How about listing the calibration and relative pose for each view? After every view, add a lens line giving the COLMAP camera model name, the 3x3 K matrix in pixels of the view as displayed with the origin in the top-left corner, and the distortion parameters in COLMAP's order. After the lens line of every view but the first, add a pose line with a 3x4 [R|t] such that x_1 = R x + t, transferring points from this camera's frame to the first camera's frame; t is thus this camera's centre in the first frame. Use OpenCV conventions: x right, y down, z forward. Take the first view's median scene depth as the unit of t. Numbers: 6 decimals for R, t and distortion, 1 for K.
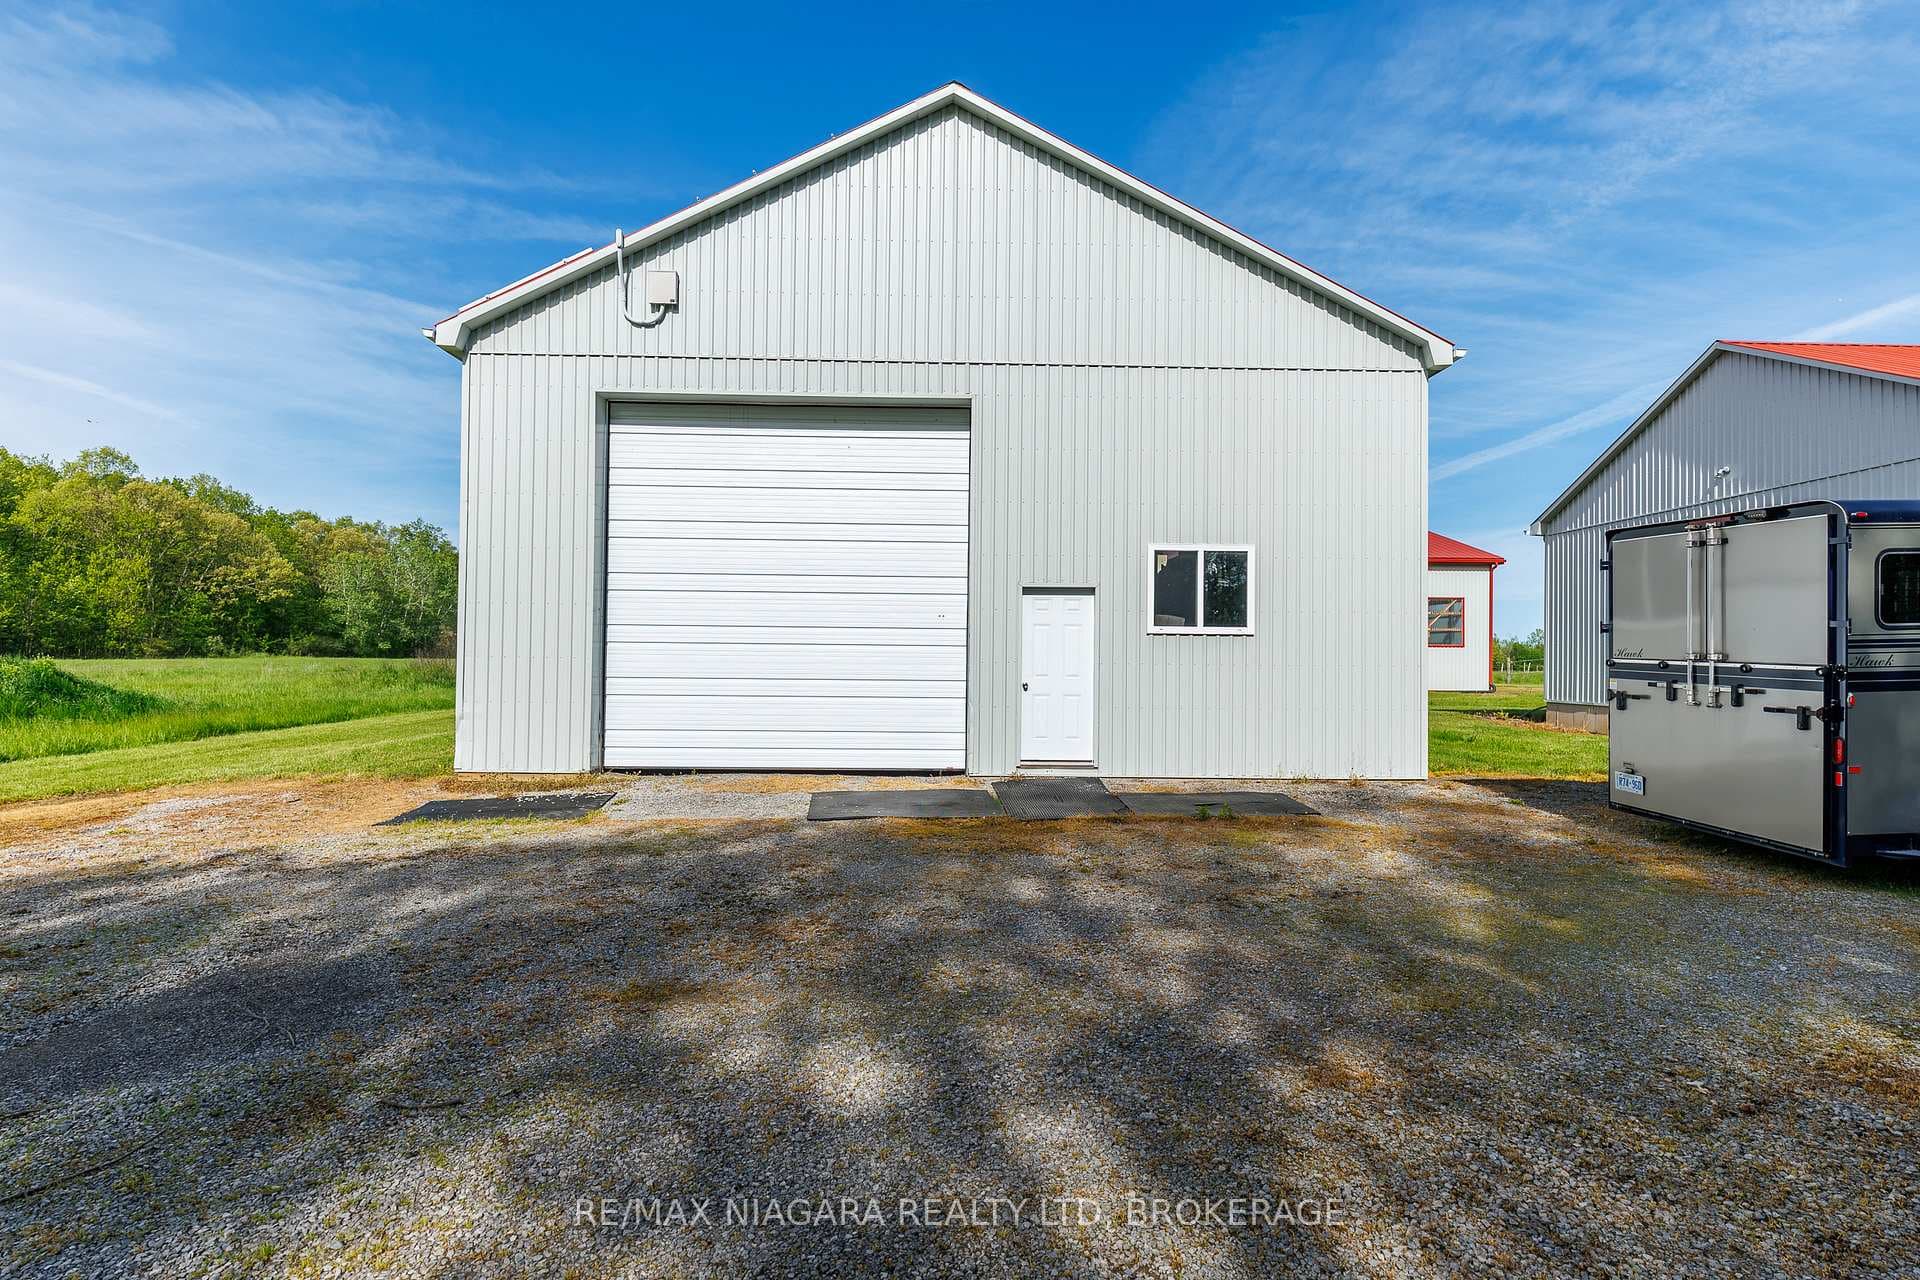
lens RADIAL K [[913.5, 0, 960.0], [0, 913.5, 640.0], [0, 0, 1]] dist [-0.000223, 0.000473]
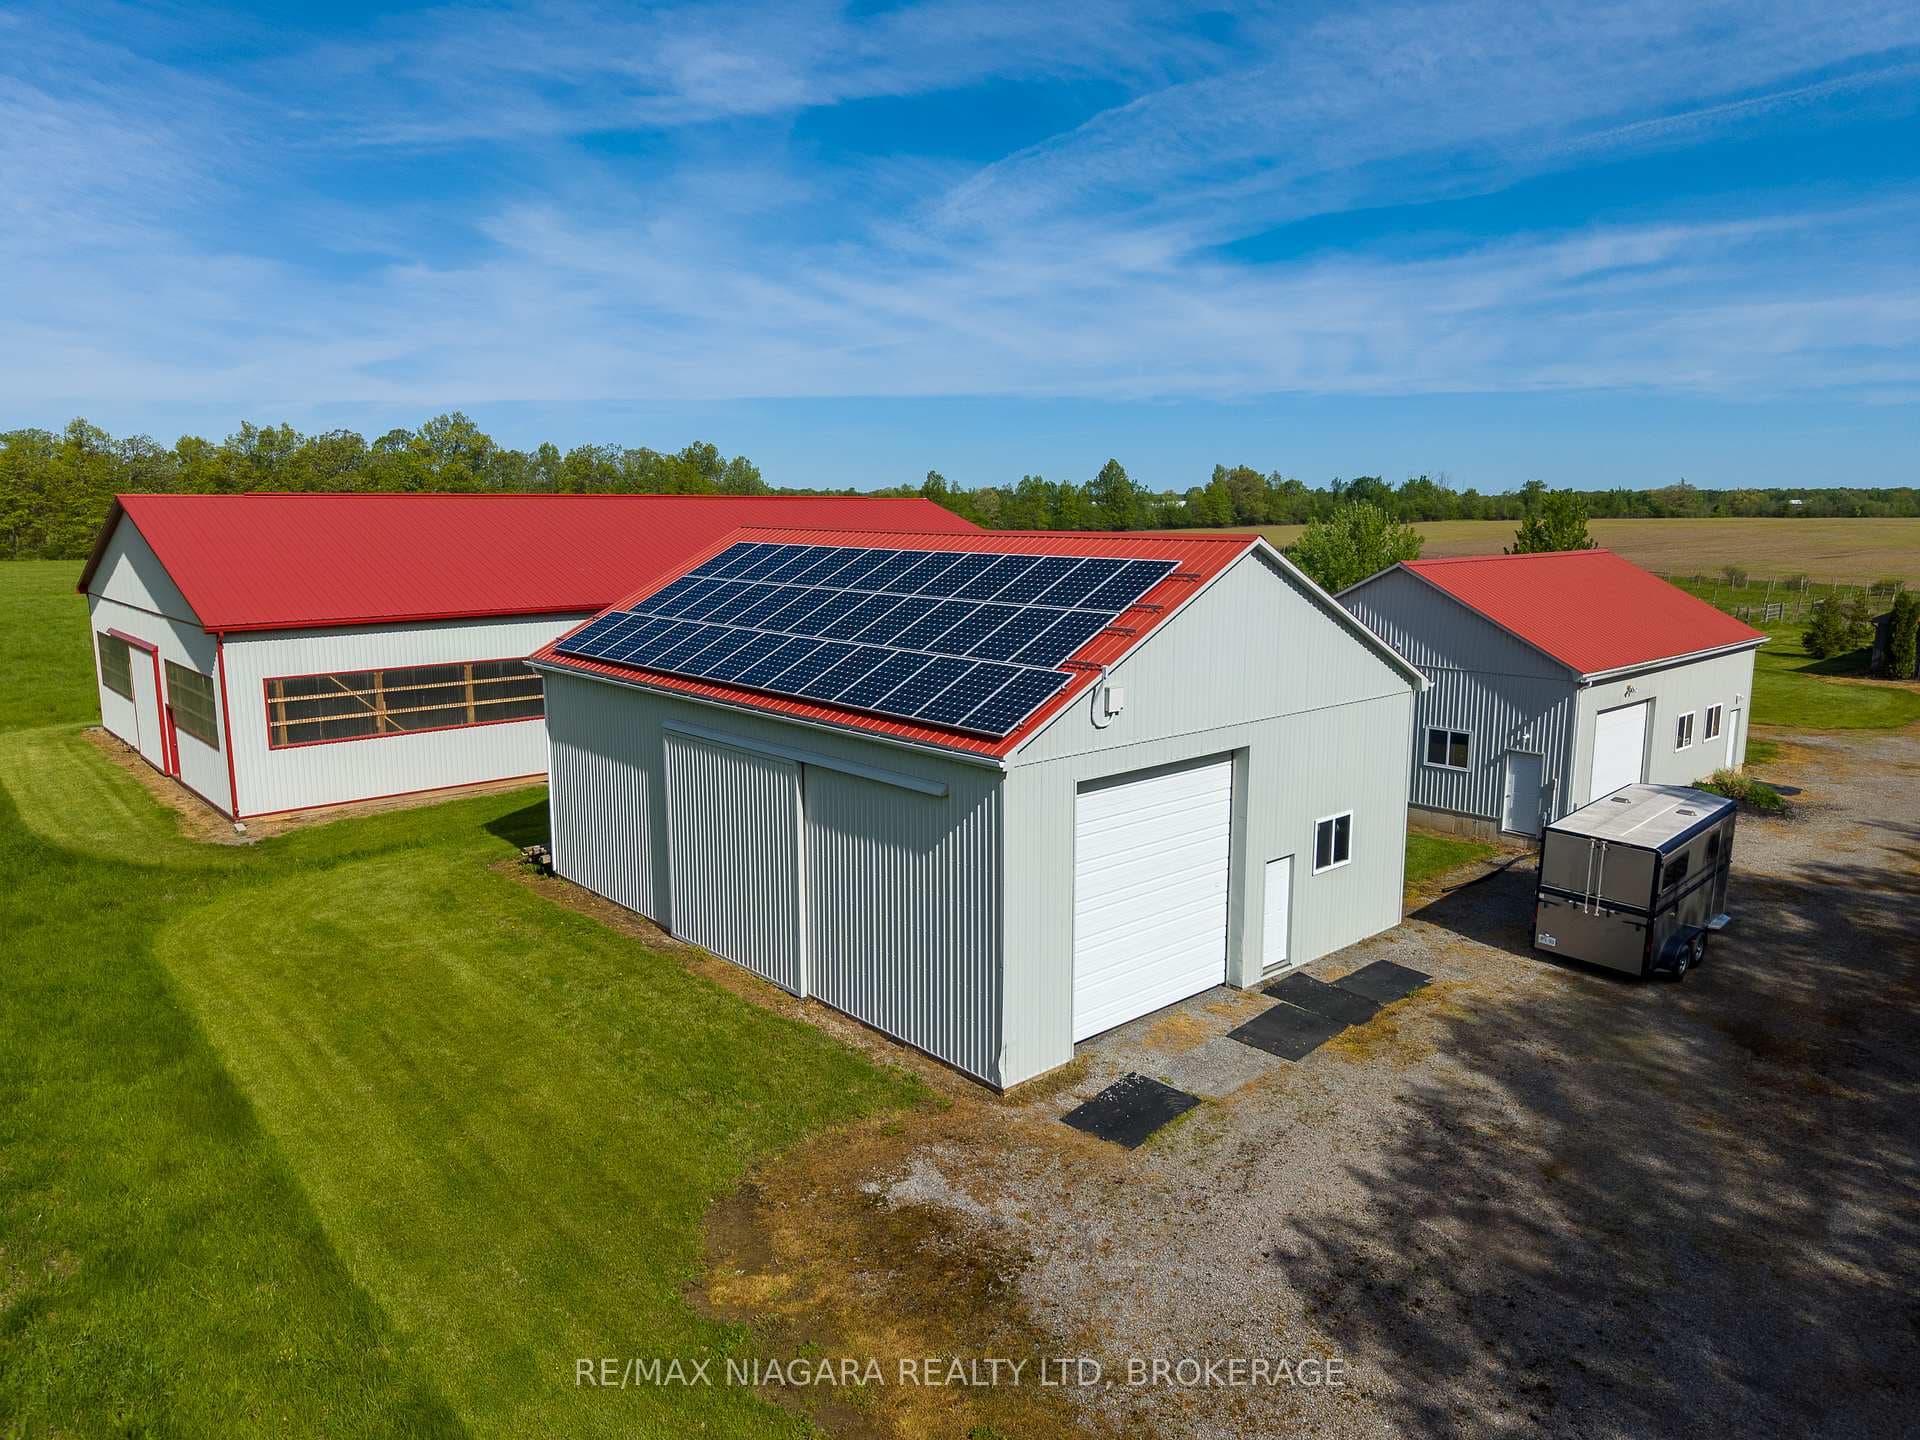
lens RADIAL K [[1265.5, 0, 960.0], [0, 1265.5, 720.0], [0, 0, 1]] dist [0.000809, -0.000022]
pose [[0.770826, -0.118762, 0.625877, -1.643850], [-0.000976, 0.982248, 0.187587, -0.697172], [-0.637045, -0.145208, 0.757026, -0.245912]]
